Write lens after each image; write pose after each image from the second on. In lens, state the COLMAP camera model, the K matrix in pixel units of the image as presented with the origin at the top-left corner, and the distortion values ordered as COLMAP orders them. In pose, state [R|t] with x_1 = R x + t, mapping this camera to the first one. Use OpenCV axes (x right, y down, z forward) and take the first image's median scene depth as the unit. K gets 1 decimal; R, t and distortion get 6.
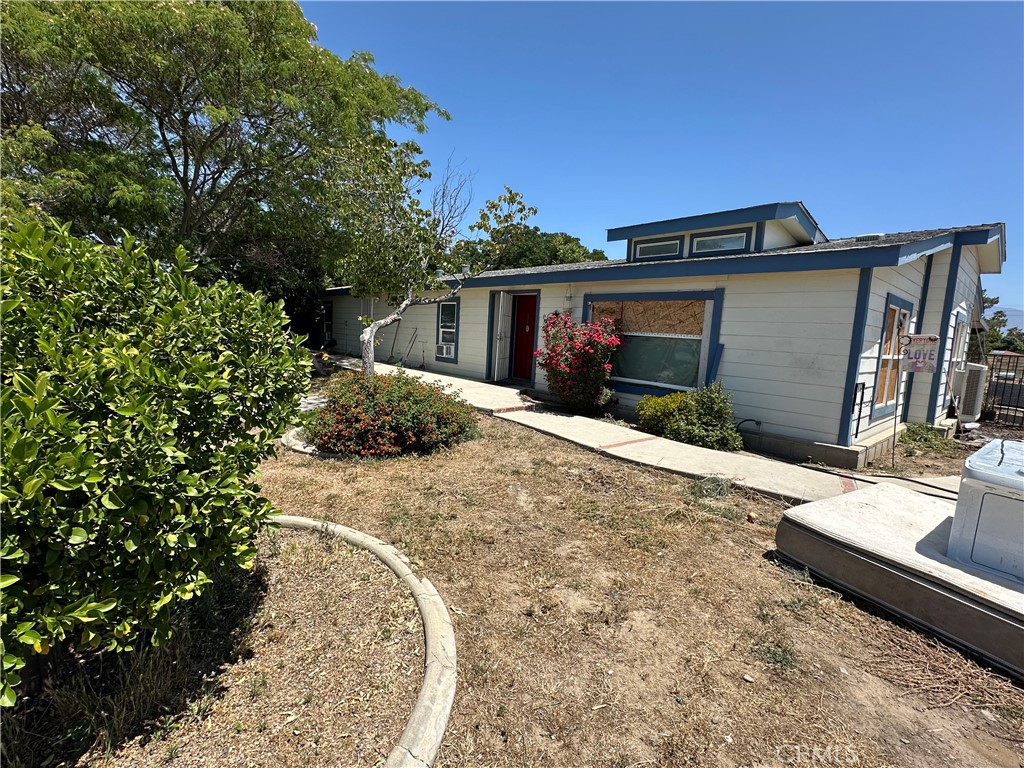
lens RADIAL K [[468.1, 0, 512.9], [0, 468.1, 387.5], [0, 0, 1]] dist [0.001661, 0.000391]
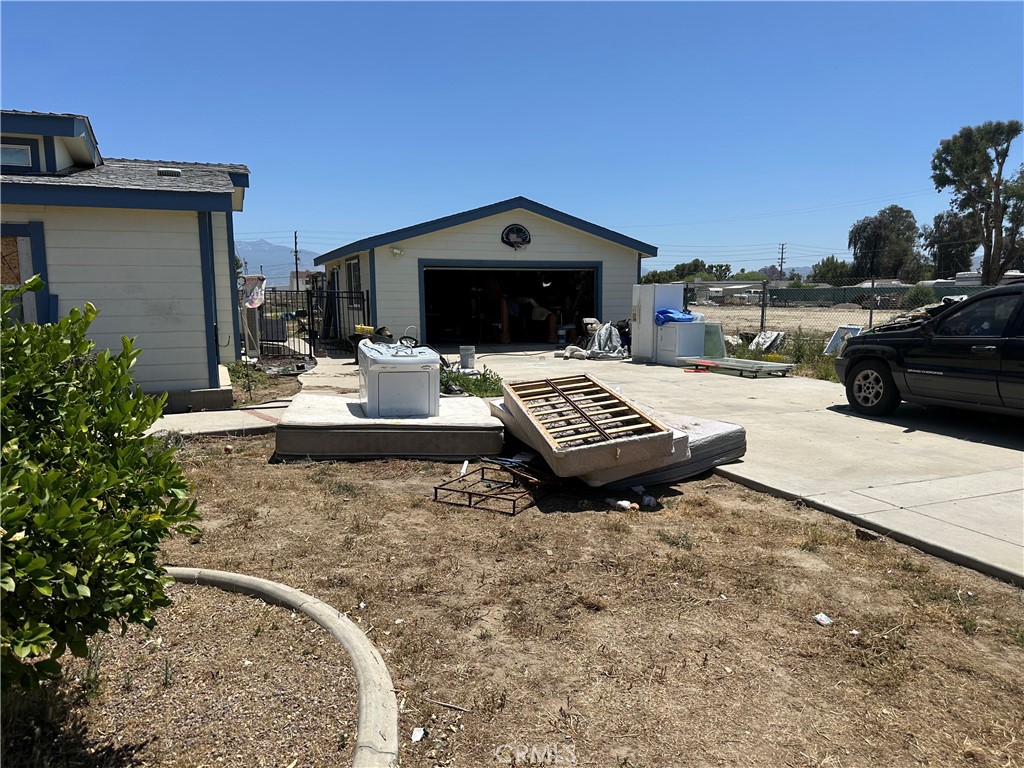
lens RADIAL K [[711.8, 0, 512.9], [0, 711.8, 385.1], [0, 0, 1]] dist [-0.000945, -0.001369]
pose [[0.337801, -0.174071, 0.924981, -0.490671], [0.130275, 0.981937, 0.137213, -0.009069], [-0.932158, 0.074152, 0.354377, -0.140967]]
